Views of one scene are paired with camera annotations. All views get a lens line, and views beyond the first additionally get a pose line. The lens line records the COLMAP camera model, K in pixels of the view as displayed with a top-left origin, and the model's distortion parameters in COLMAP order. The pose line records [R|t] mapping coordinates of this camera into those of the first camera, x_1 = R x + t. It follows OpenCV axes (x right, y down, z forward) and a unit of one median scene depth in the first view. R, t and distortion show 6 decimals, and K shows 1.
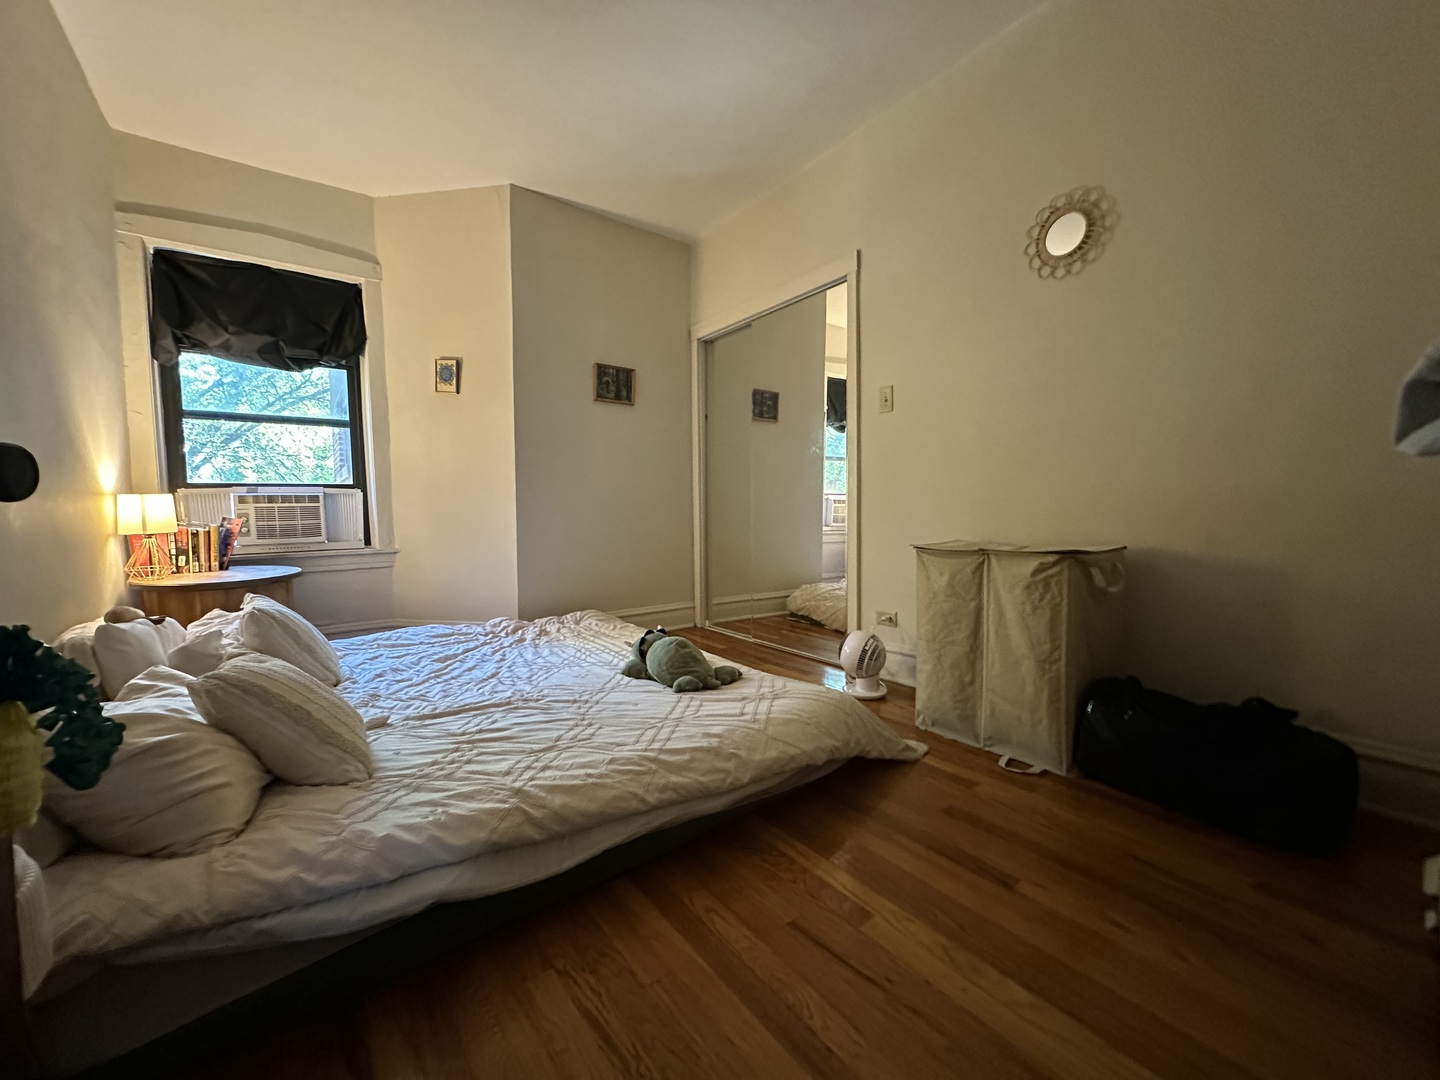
lens RADIAL K [[575.1, 0, 718.6], [0, 575.1, 541.4], [0, 0, 1]] dist [-0.006256, 0.000261]
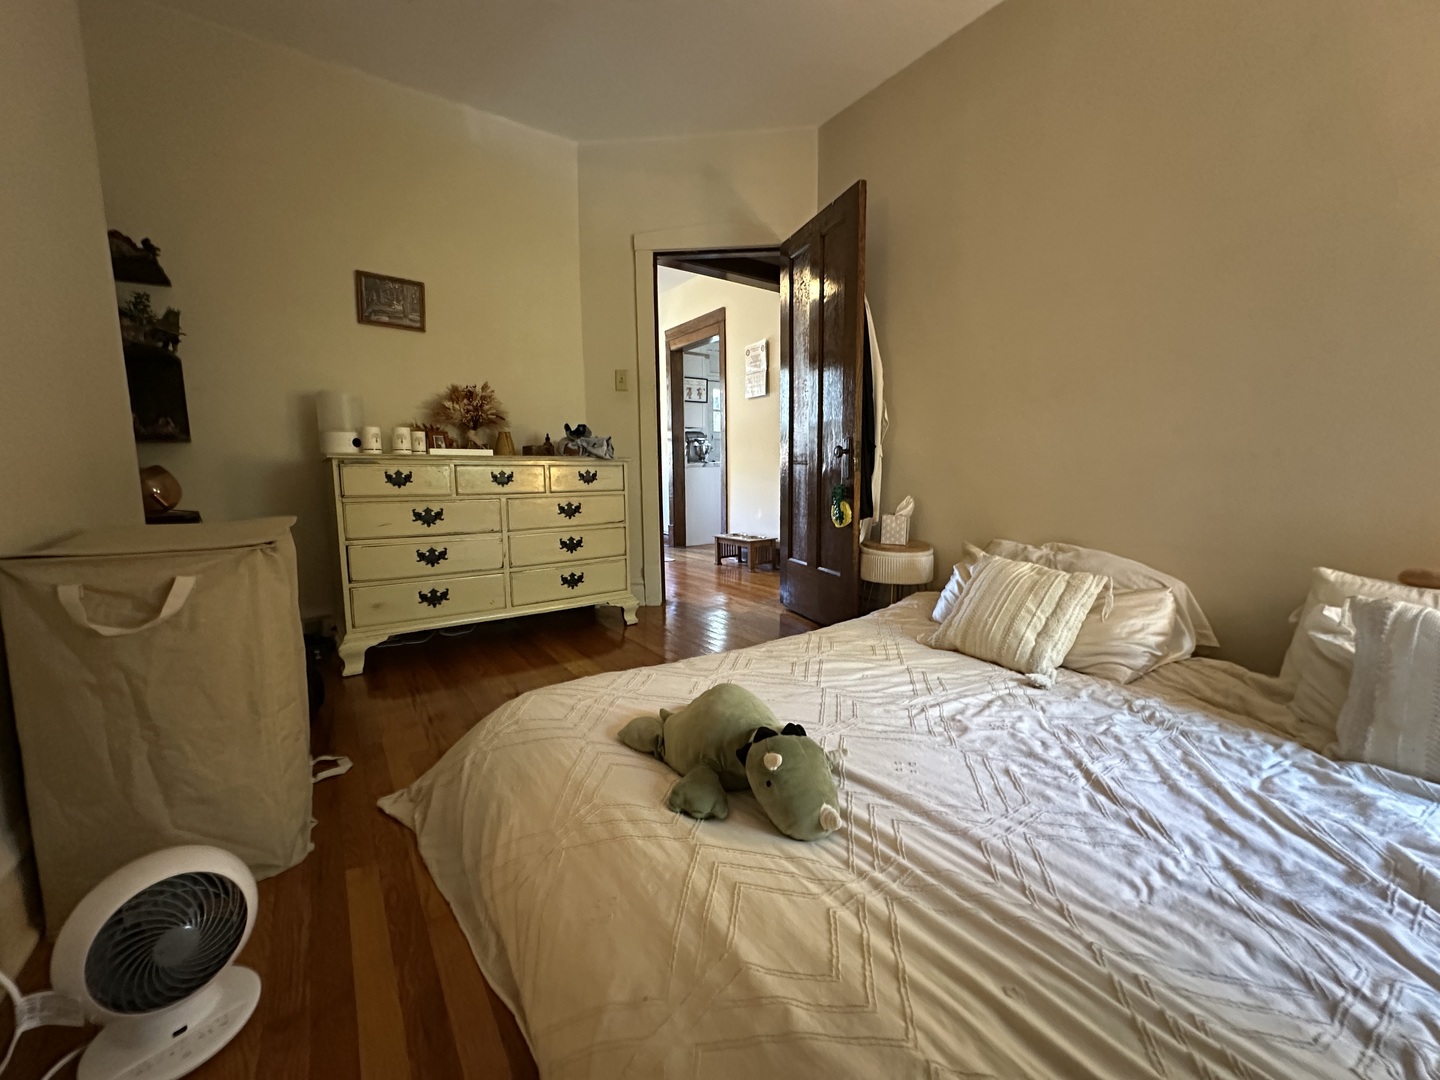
lens RADIAL K [[575.1, 0, 721.3], [0, 575.1, 537.3], [0, 0, 1]] dist [-0.006256, 0.000261]
pose [[-0.999576, 0.021058, 0.020101, -0.082194], [0.024329, 0.983453, 0.179523, -0.073468], [-0.015988, 0.179936, -0.983548, 1.452674]]
